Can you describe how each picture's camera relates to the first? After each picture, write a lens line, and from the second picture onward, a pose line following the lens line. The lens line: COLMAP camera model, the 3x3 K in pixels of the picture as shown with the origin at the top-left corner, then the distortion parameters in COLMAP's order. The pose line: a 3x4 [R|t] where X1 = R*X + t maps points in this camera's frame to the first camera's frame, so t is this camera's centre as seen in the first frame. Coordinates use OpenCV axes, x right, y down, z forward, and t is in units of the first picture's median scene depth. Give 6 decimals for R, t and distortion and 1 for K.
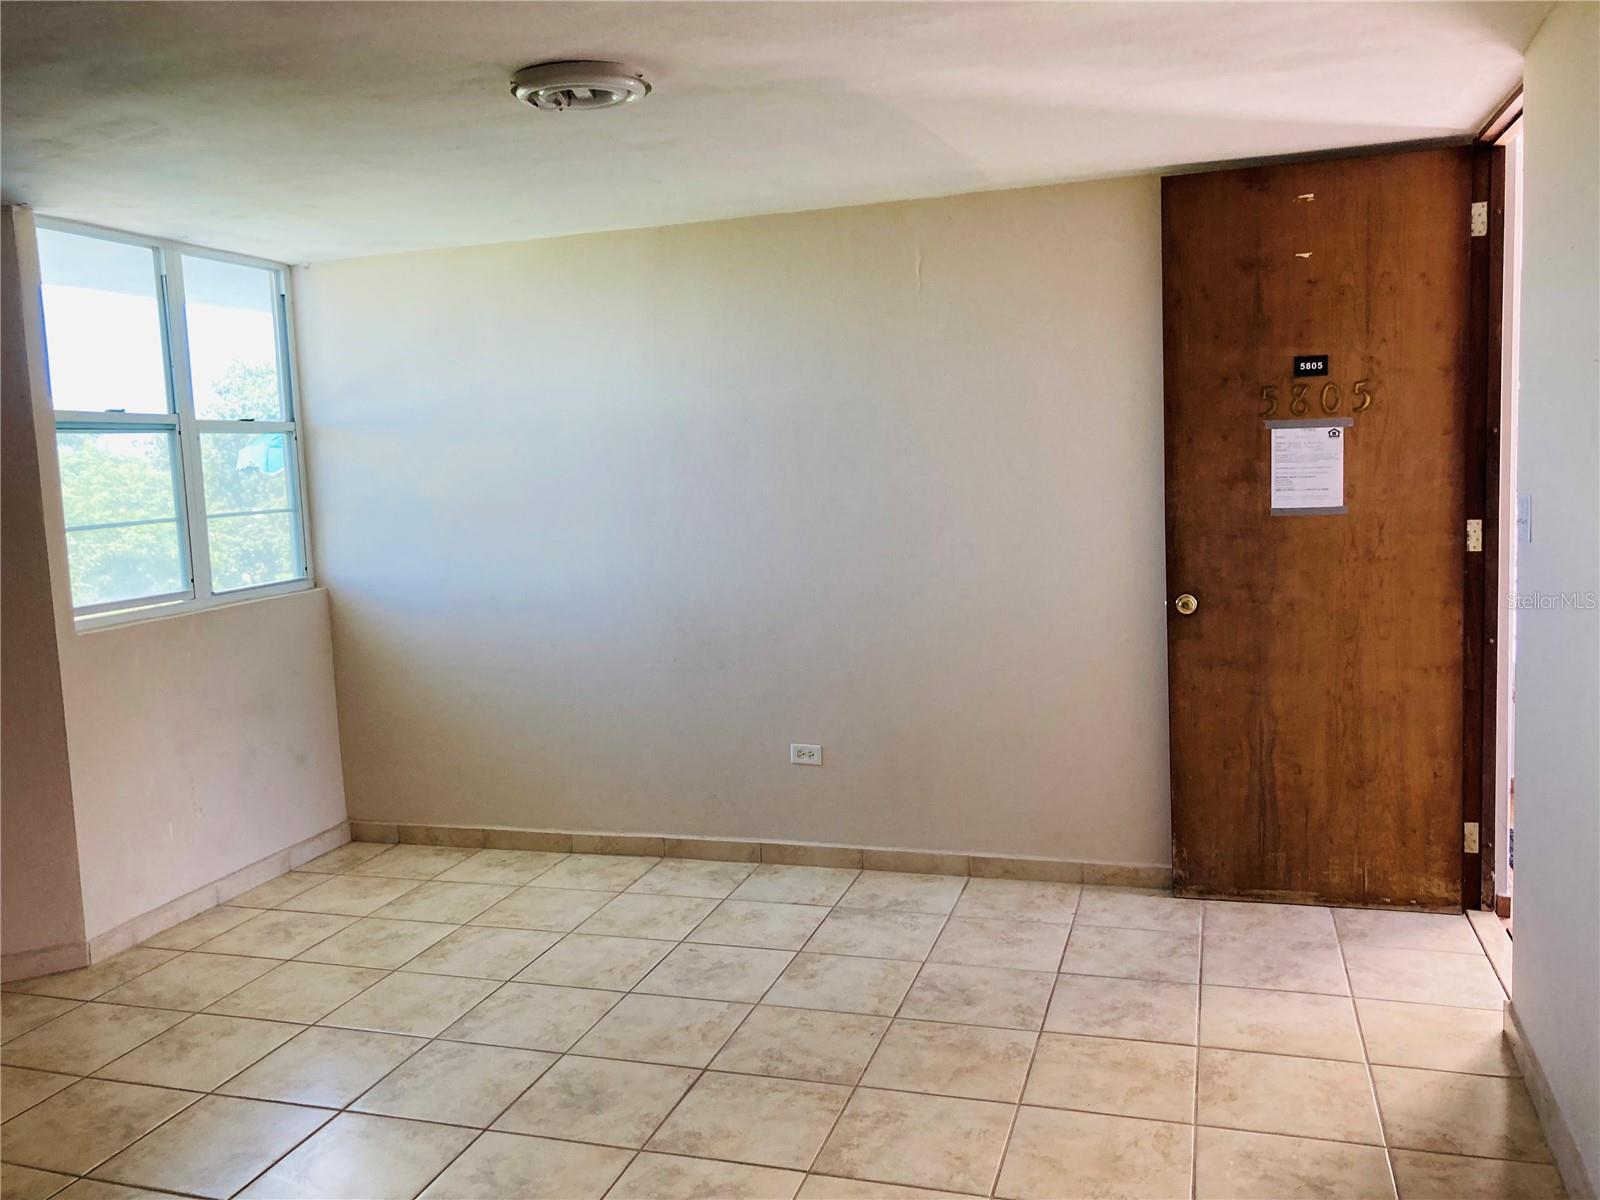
lens RADIAL K [[1306.5, 0, 771.0], [0, 1306.5, 581.9], [0, 0, 1]] dist [0.068934, -0.085661]
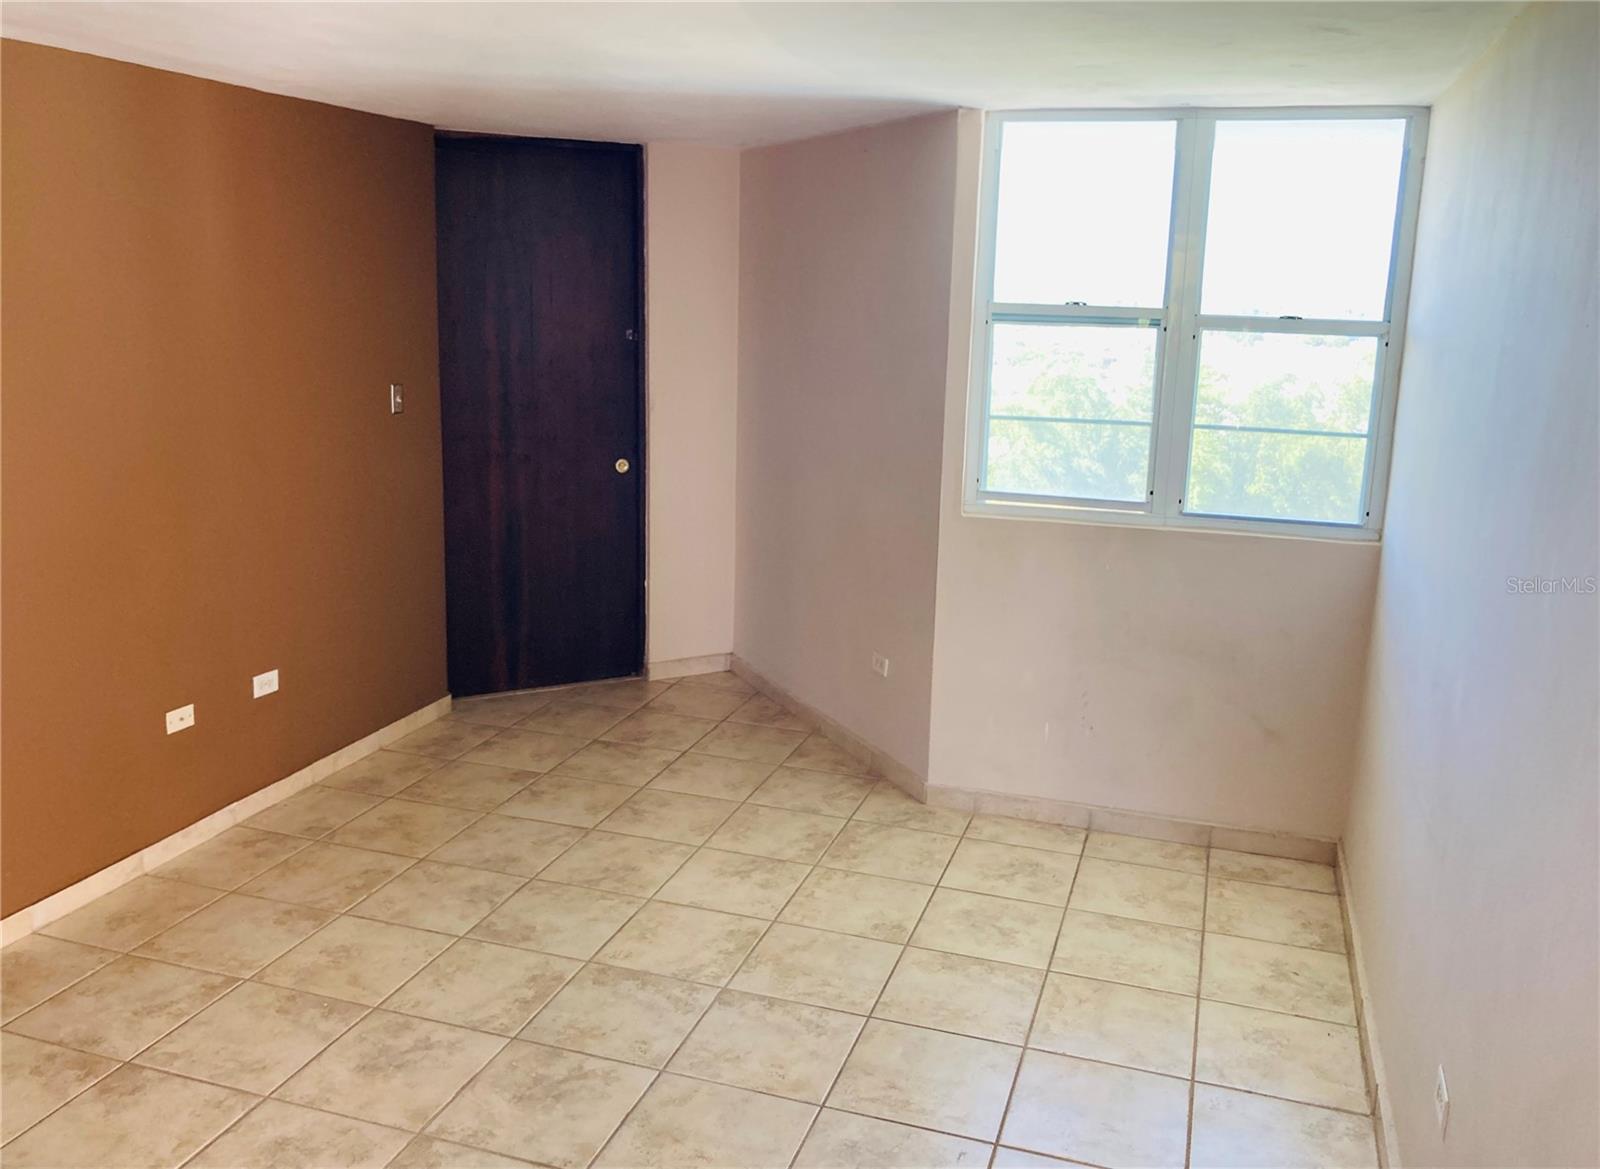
lens RADIAL K [[1282.2, 0, 801.7], [0, 1282.2, 552.5], [0, 0, 1]] dist [-0.022883, 0.013398]
pose [[-0.002329, 0.232417, -0.972614, 0.446763], [-0.124867, 0.964936, 0.230881, -0.140024], [0.992171, 0.121985, 0.026774, 0.770848]]
